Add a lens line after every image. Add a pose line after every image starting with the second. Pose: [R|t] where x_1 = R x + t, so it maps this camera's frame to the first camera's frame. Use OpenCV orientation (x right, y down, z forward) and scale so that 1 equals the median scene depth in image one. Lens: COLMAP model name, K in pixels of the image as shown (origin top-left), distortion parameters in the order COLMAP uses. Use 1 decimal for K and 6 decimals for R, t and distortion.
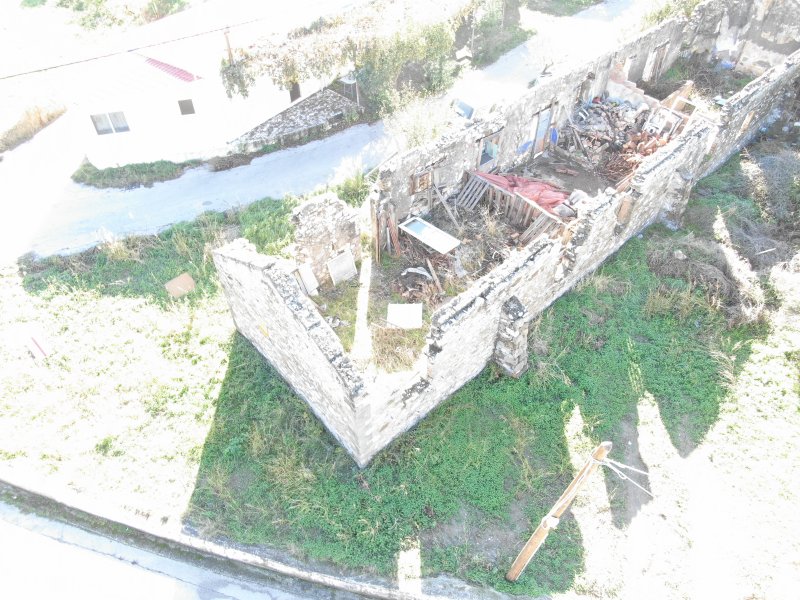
lens RADIAL K [[571.8, 0, 404.4], [0, 571.8, 300.5], [0, 0, 1]] dist [-0.024517, 0.008453]
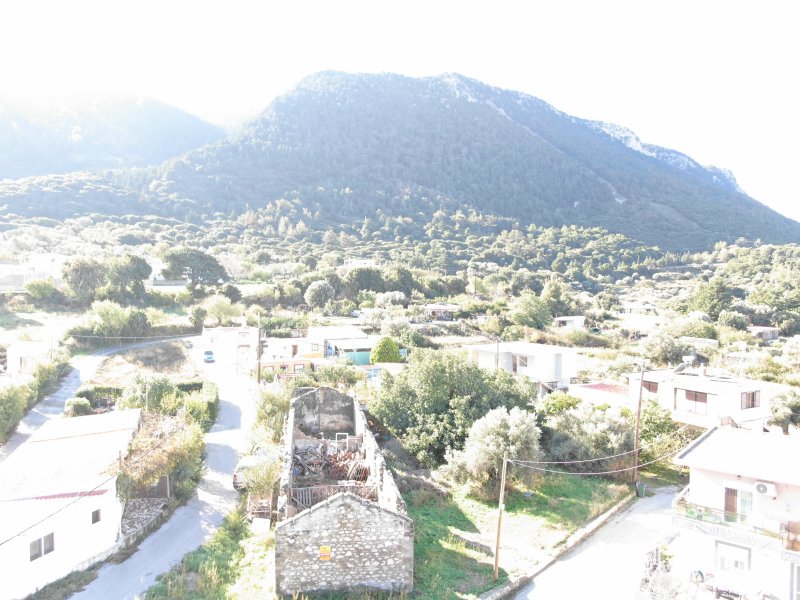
lens RADIAL K [[571.8, 0, 404.4], [0, 571.8, 300.5], [0, 0, 1]] dist [-0.024517, 0.008453]
pose [[0.558175, -0.020896, 0.829460, -1.206972], [0.592812, 0.709488, -0.381052, 0.239637], [-0.580530, 0.704407, 0.408405, -0.291806]]
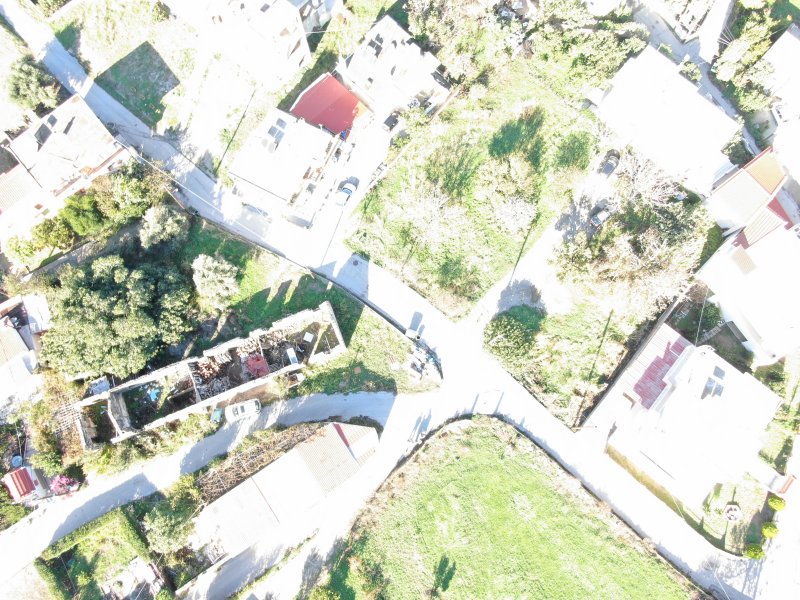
lens RADIAL K [[571.8, 0, 404.4], [0, 571.8, 300.5], [0, 0, 1]] dist [-0.024517, 0.008453]
pose [[-0.933977, -0.350809, 0.067978, -0.796581], [0.254627, -0.519904, 0.815393, -2.888043], [-0.250705, 0.778867, 0.574903, -1.686009]]
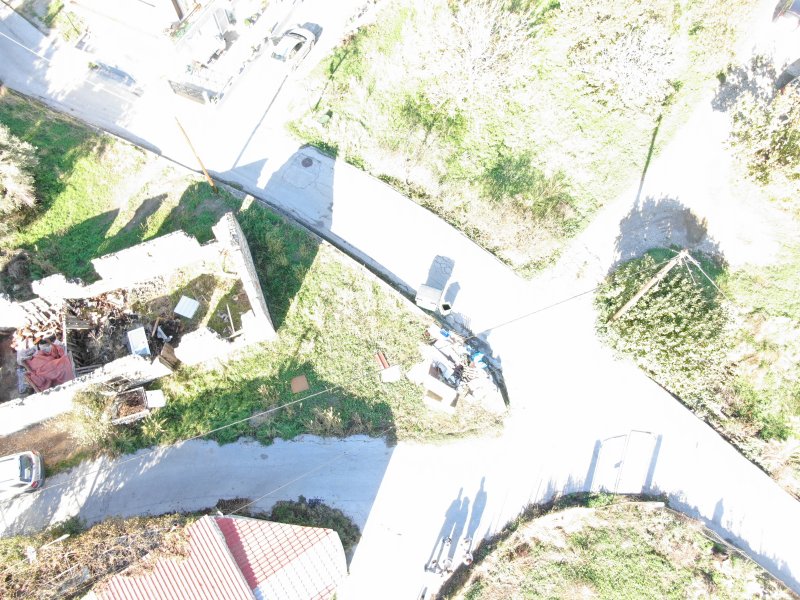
lens RADIAL K [[571.8, 0, 404.4], [0, 571.8, 300.5], [0, 0, 1]] dist [-0.024517, 0.008453]
pose [[-0.935403, -0.330671, 0.125211, -0.796622], [0.247158, -0.358252, 0.900316, -1.312607], [-0.252851, 0.873105, 0.416838, 0.068822]]
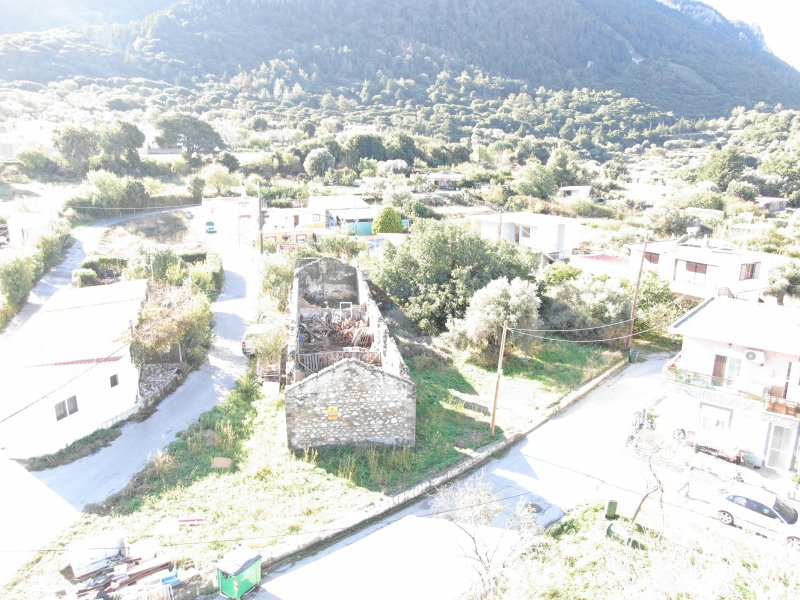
lens RADIAL K [[571.8, 0, 404.4], [0, 571.8, 300.5], [0, 0, 1]] dist [-0.024517, 0.008453]
pose [[0.561077, -0.205974, 0.801728, -1.200734], [0.591747, 0.777065, -0.214487, 0.235039], [-0.578816, 0.594764, 0.557878, -0.287569]]
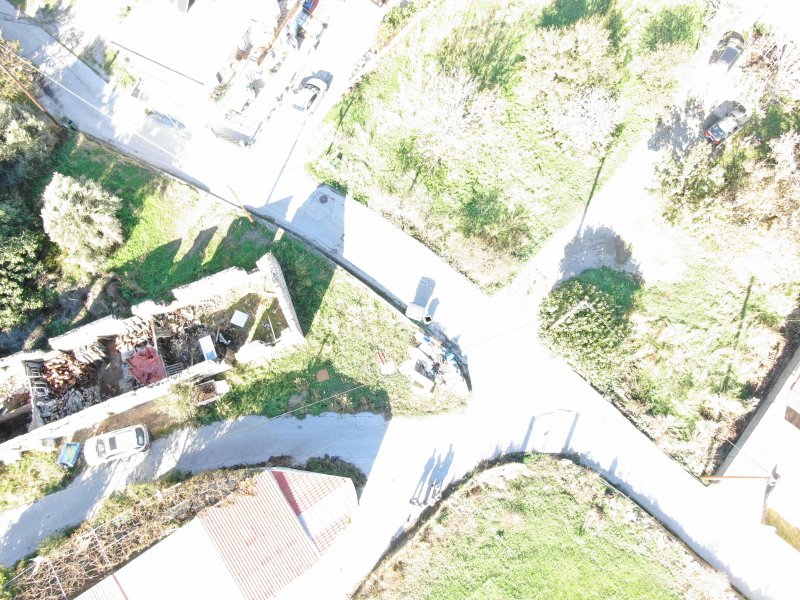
lens RADIAL K [[571.8, 0, 404.4], [0, 571.8, 300.5], [0, 0, 1]] dist [-0.024517, 0.008453]
pose [[-0.933759, -0.345228, 0.094407, -0.809659], [0.259311, -0.470766, 0.843289, -1.703149], [-0.246684, 0.811909, 0.529103, -0.494594]]
